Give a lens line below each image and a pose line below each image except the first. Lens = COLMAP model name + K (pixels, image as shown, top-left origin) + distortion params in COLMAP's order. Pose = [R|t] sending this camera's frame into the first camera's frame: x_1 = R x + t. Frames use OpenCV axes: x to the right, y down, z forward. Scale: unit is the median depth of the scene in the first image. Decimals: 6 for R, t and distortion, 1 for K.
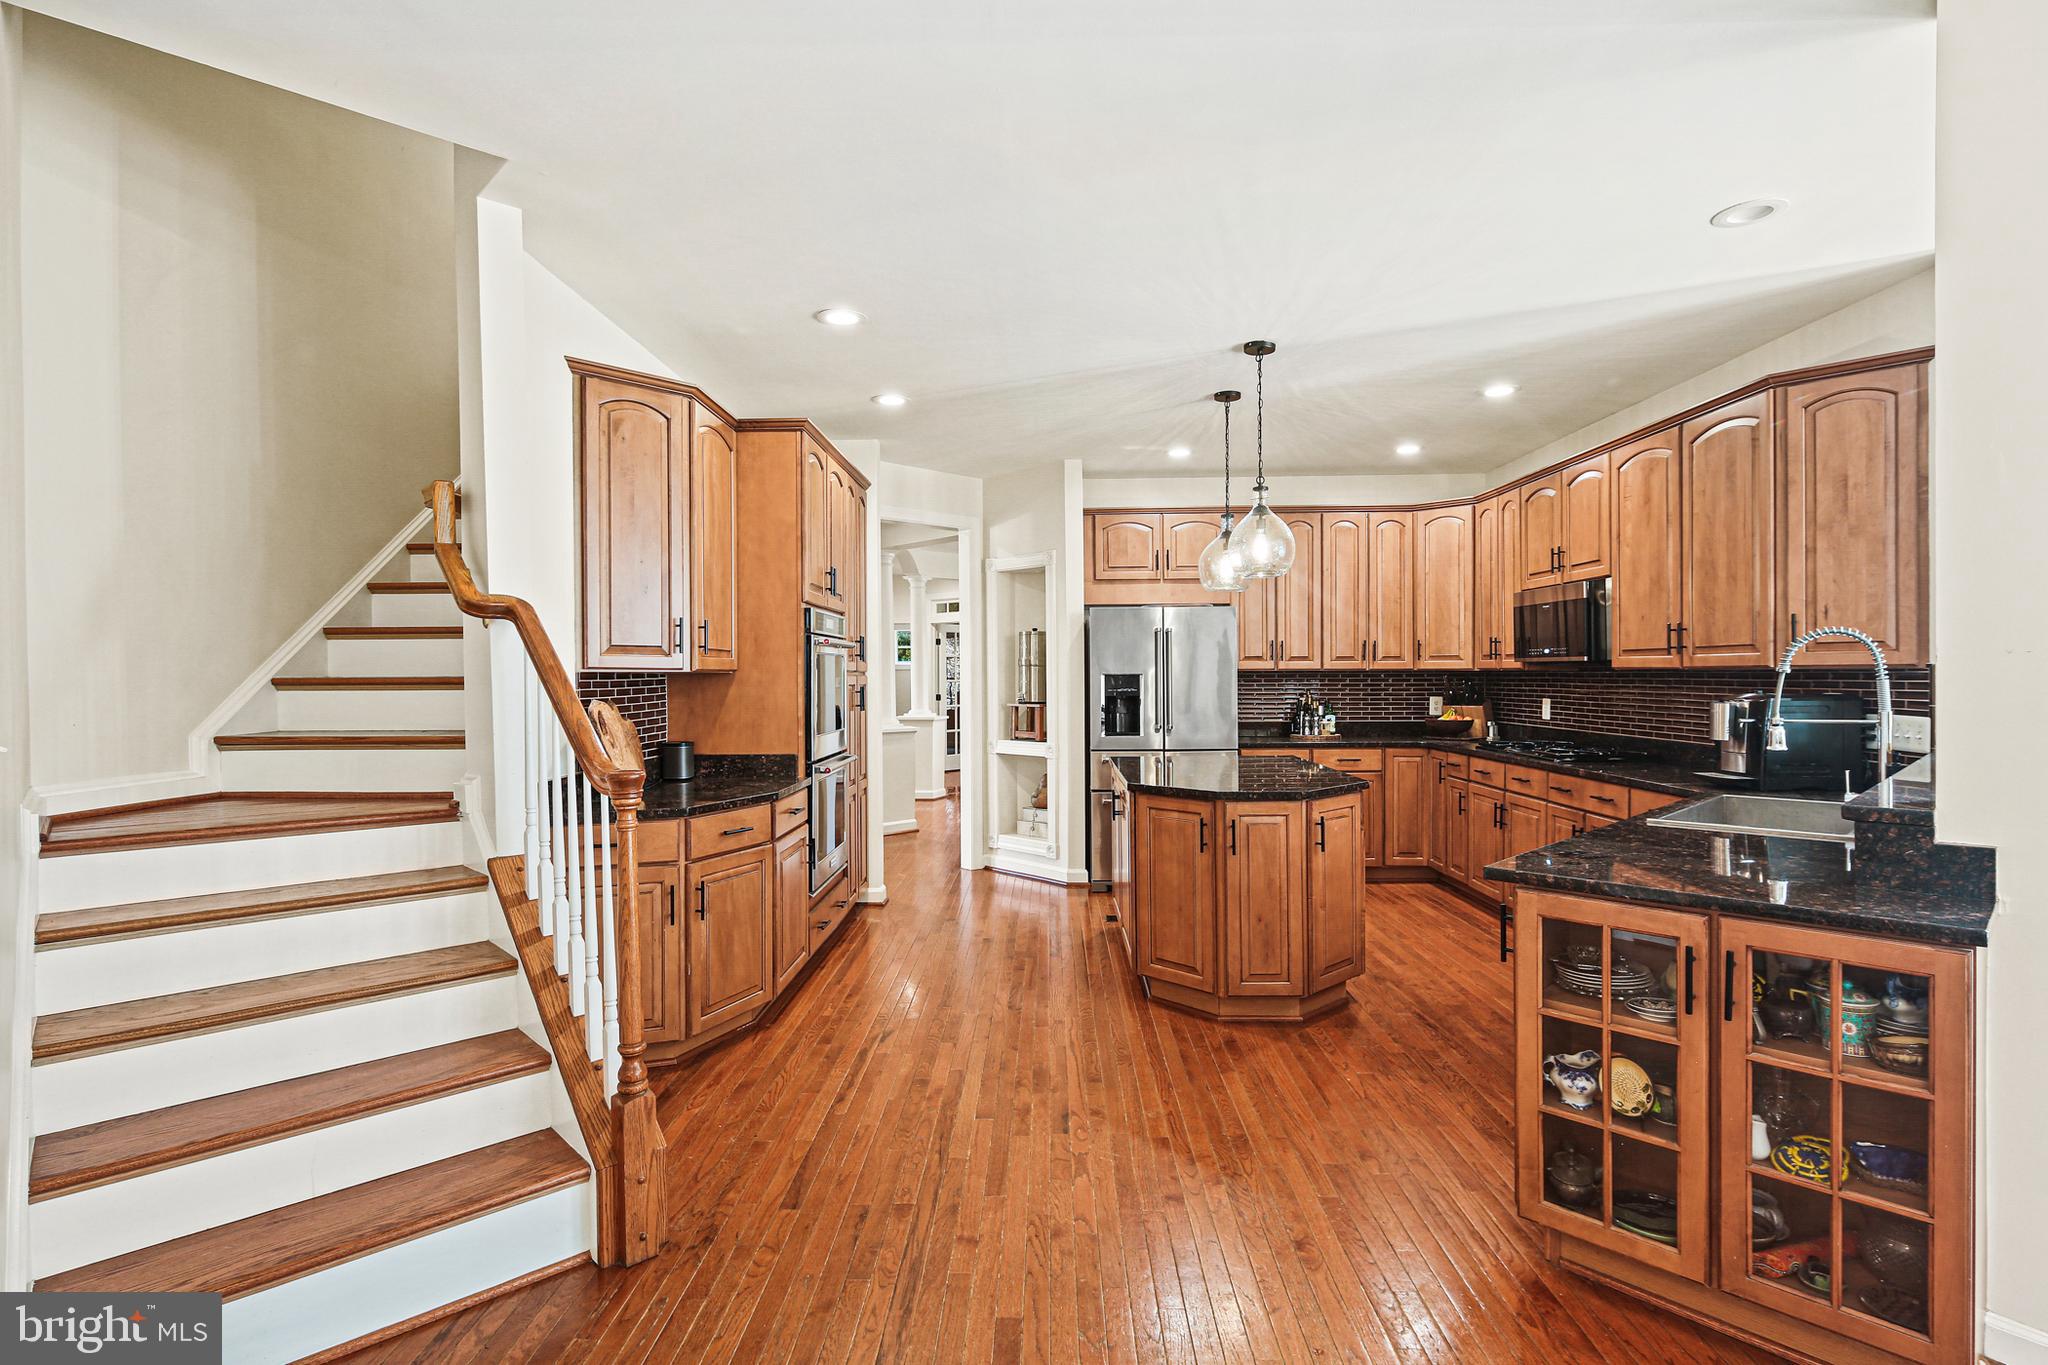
lens RADIAL K [[999.0, 0, 1002.7], [0, 999.0, 681.1], [0, 0, 1]] dist [0.005369, -0.004721]
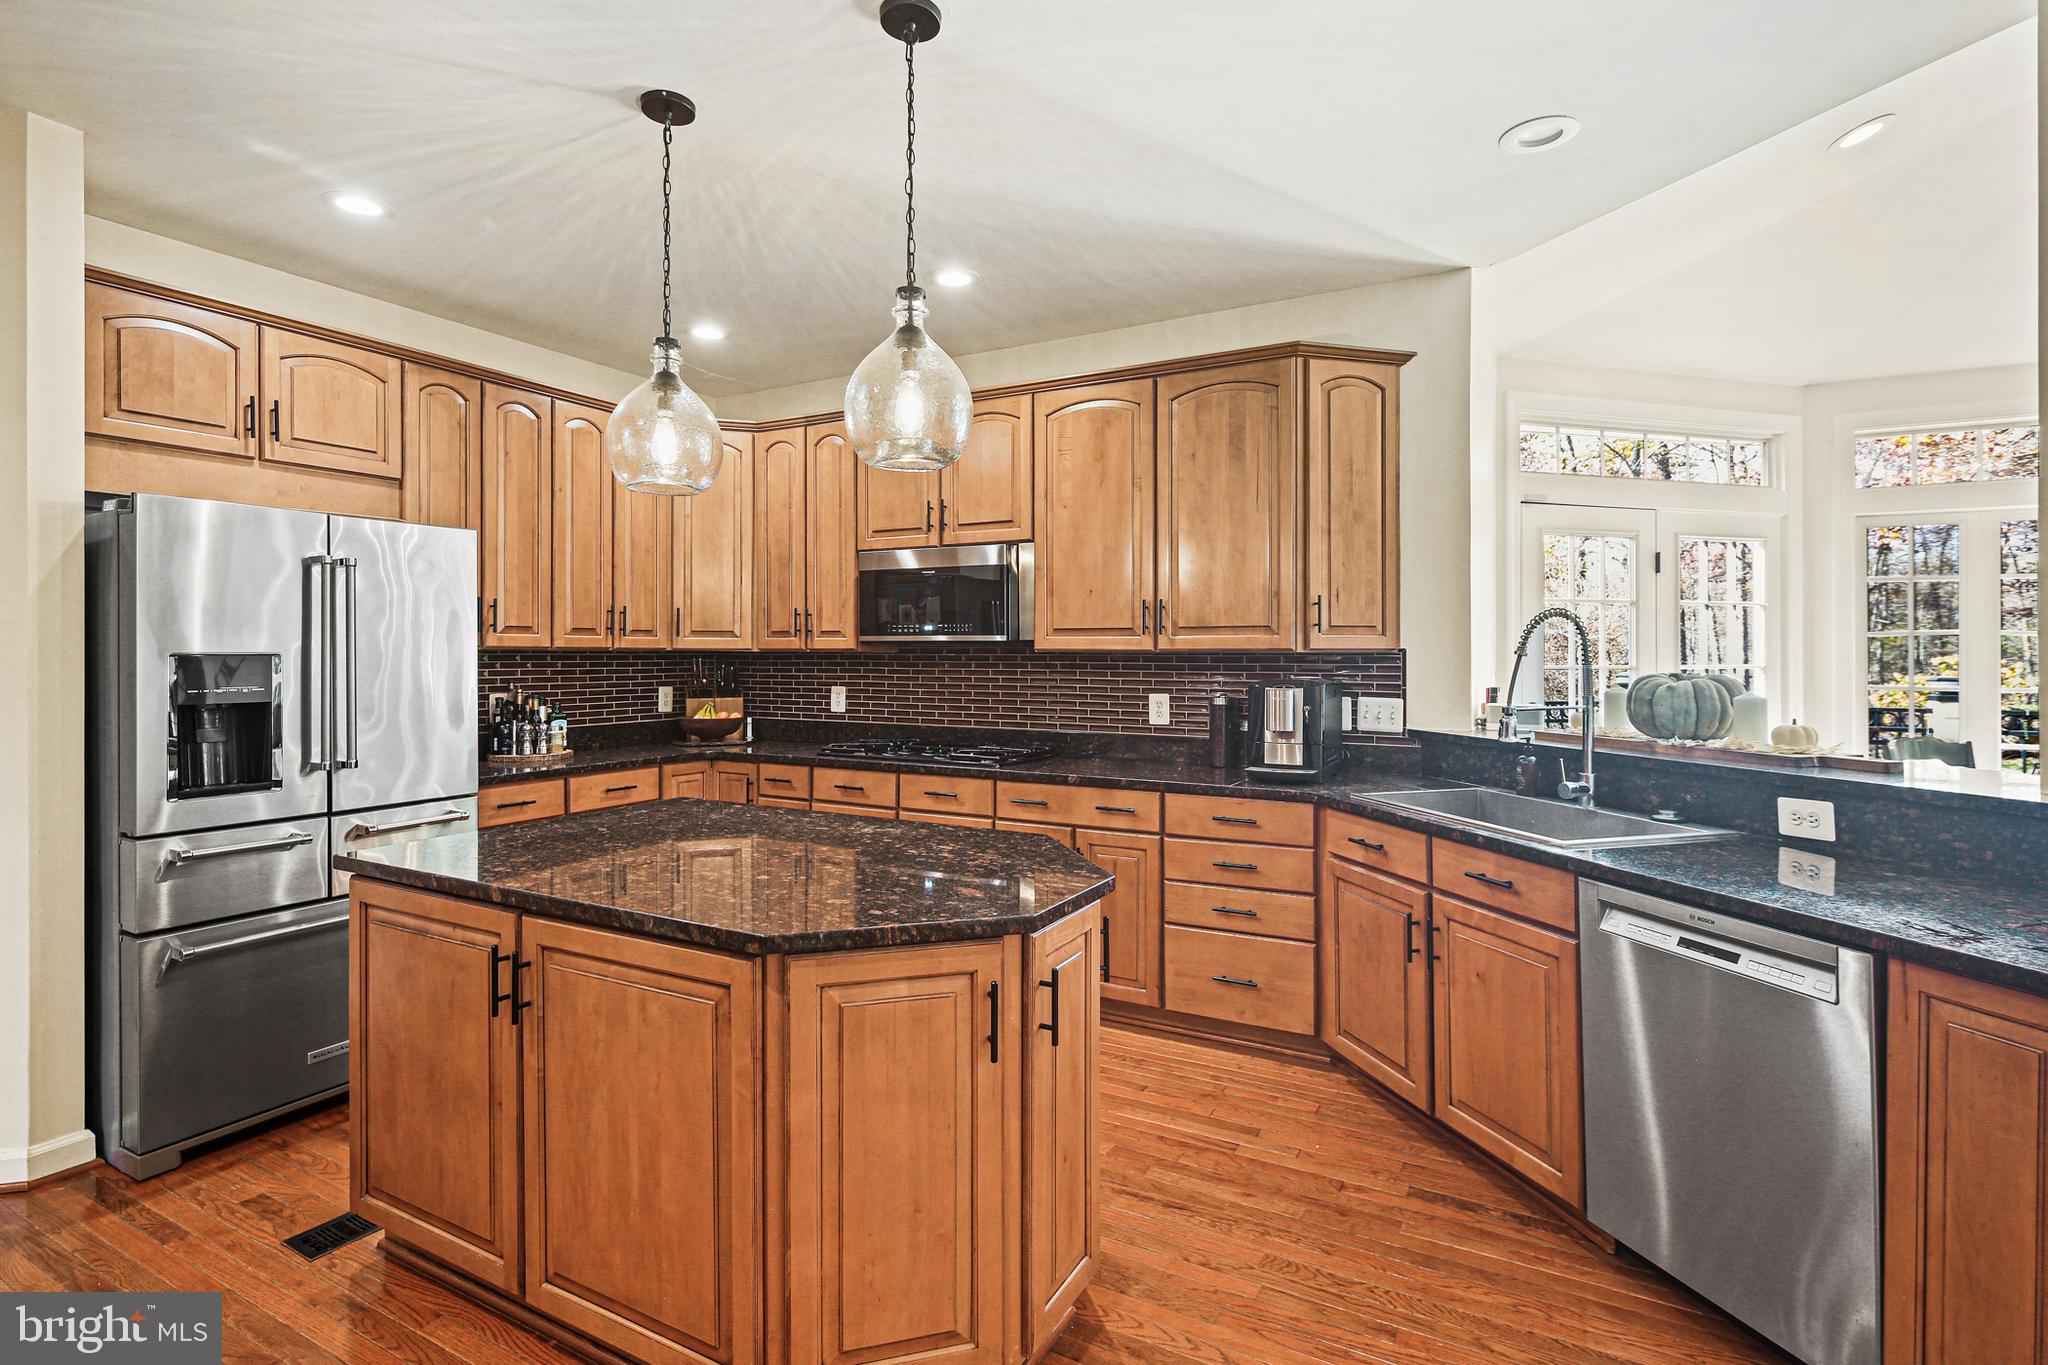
lens RADIAL K [[999.0, 0, 1031.6], [0, 999.0, 655.5], [0, 0, 1]] dist [0.005369, -0.004721]
pose [[0.446065, 0.002991, 0.894995, -0.126204], [0.003088, 0.999983, -0.004880, -0.003478], [-0.894995, 0.004940, 0.446049, 0.530091]]
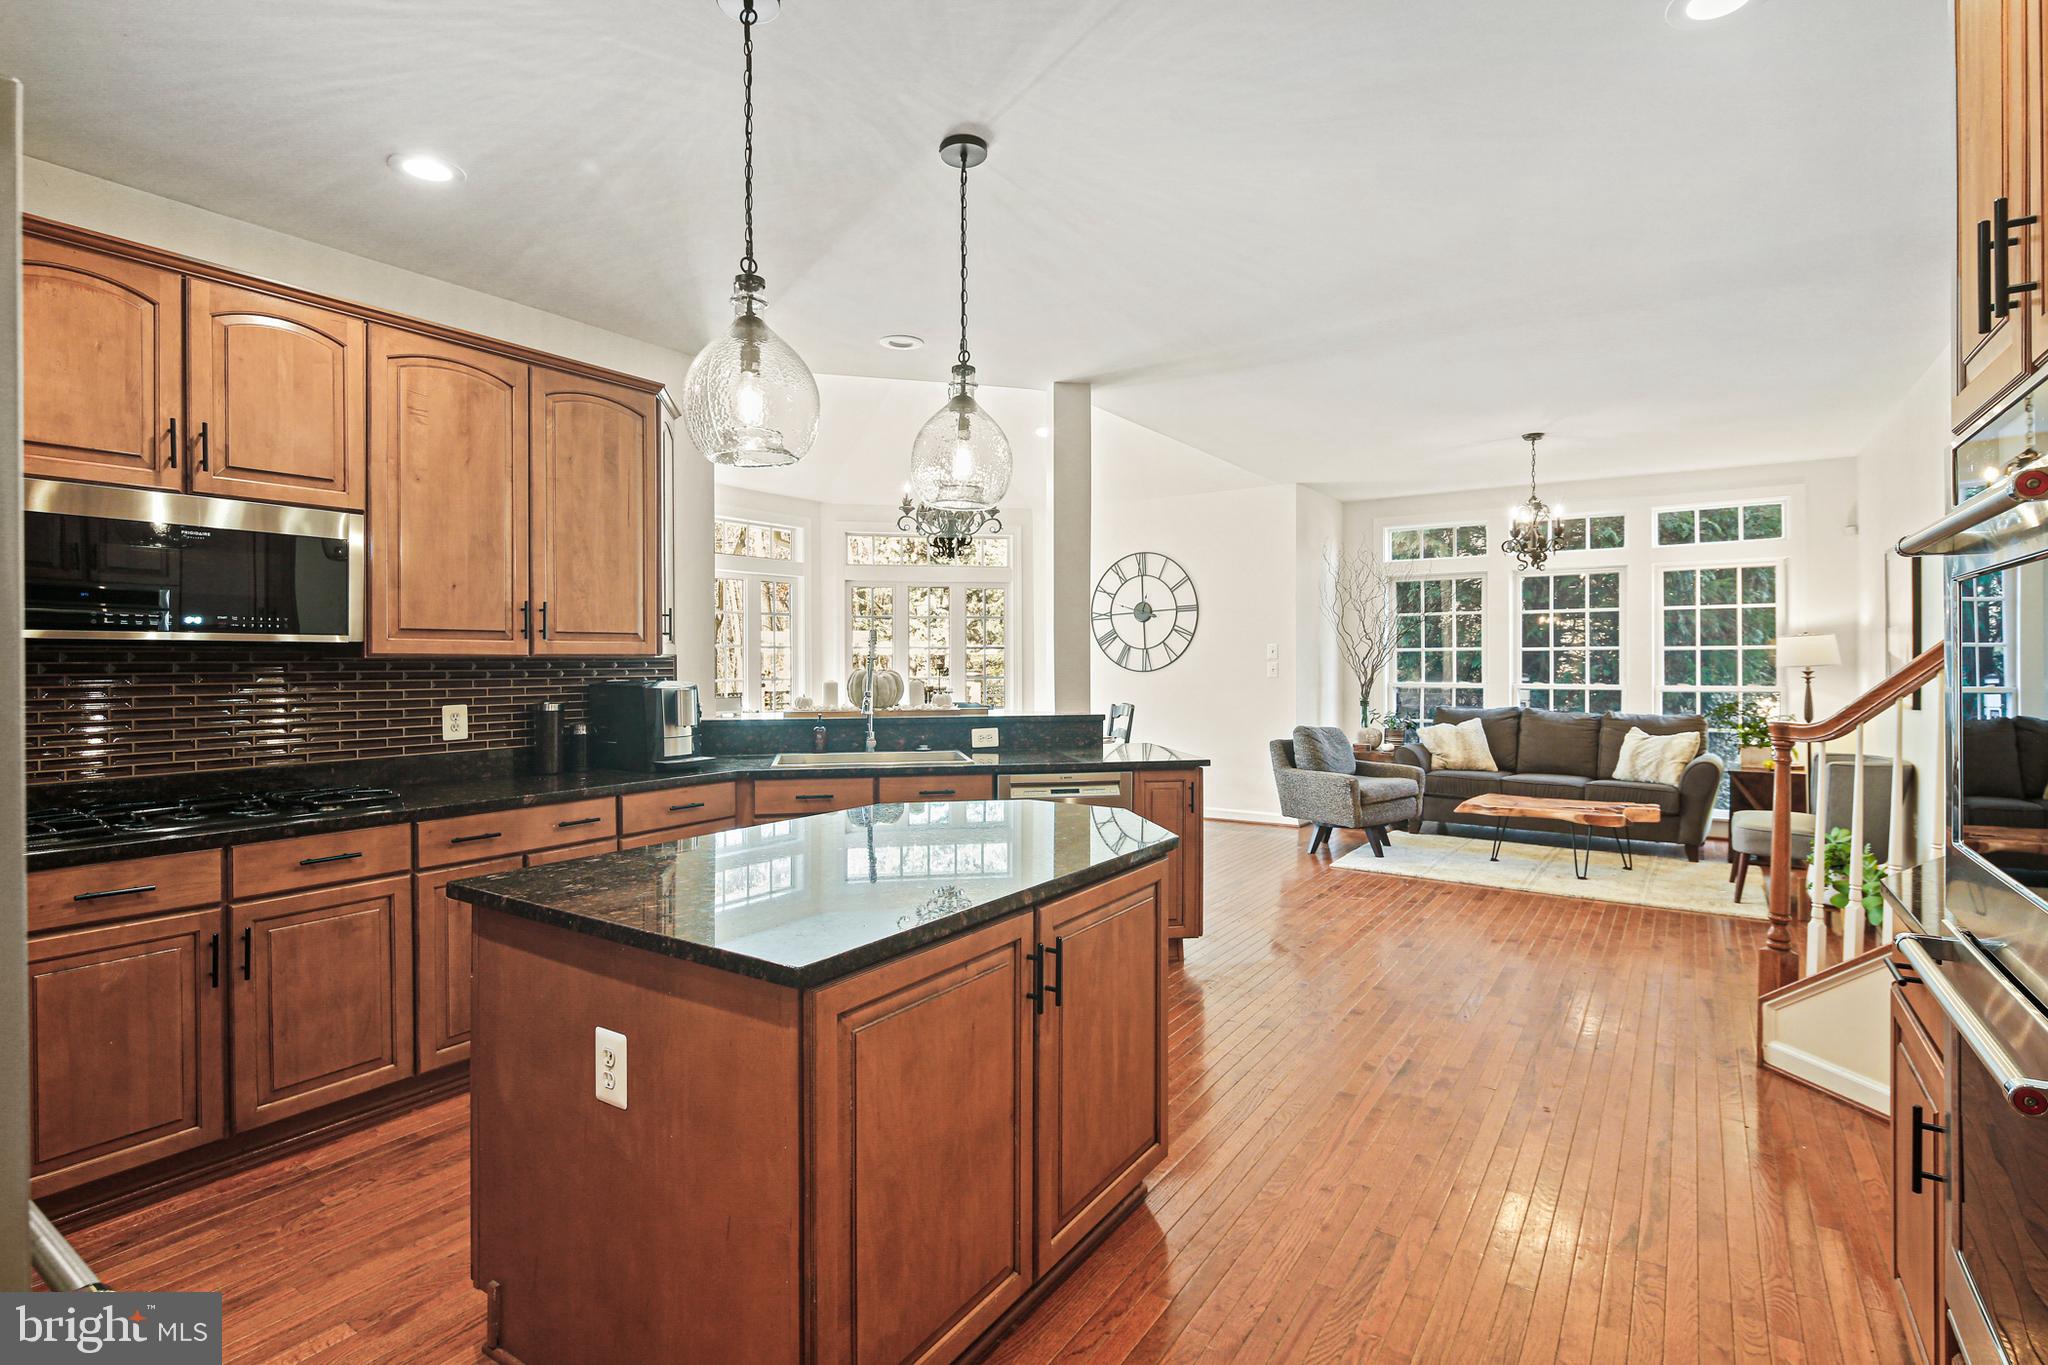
lens RADIAL K [[999.0, 0, 1015.9], [0, 999.0, 660.9], [0, 0, 1]] dist [0.005369, -0.004721]
pose [[-0.853291, 0.006317, 0.521397, -0.077477], [0.011552, 0.999910, 0.006790, -0.007375], [-0.521308, 0.011817, -0.853287, 1.134425]]
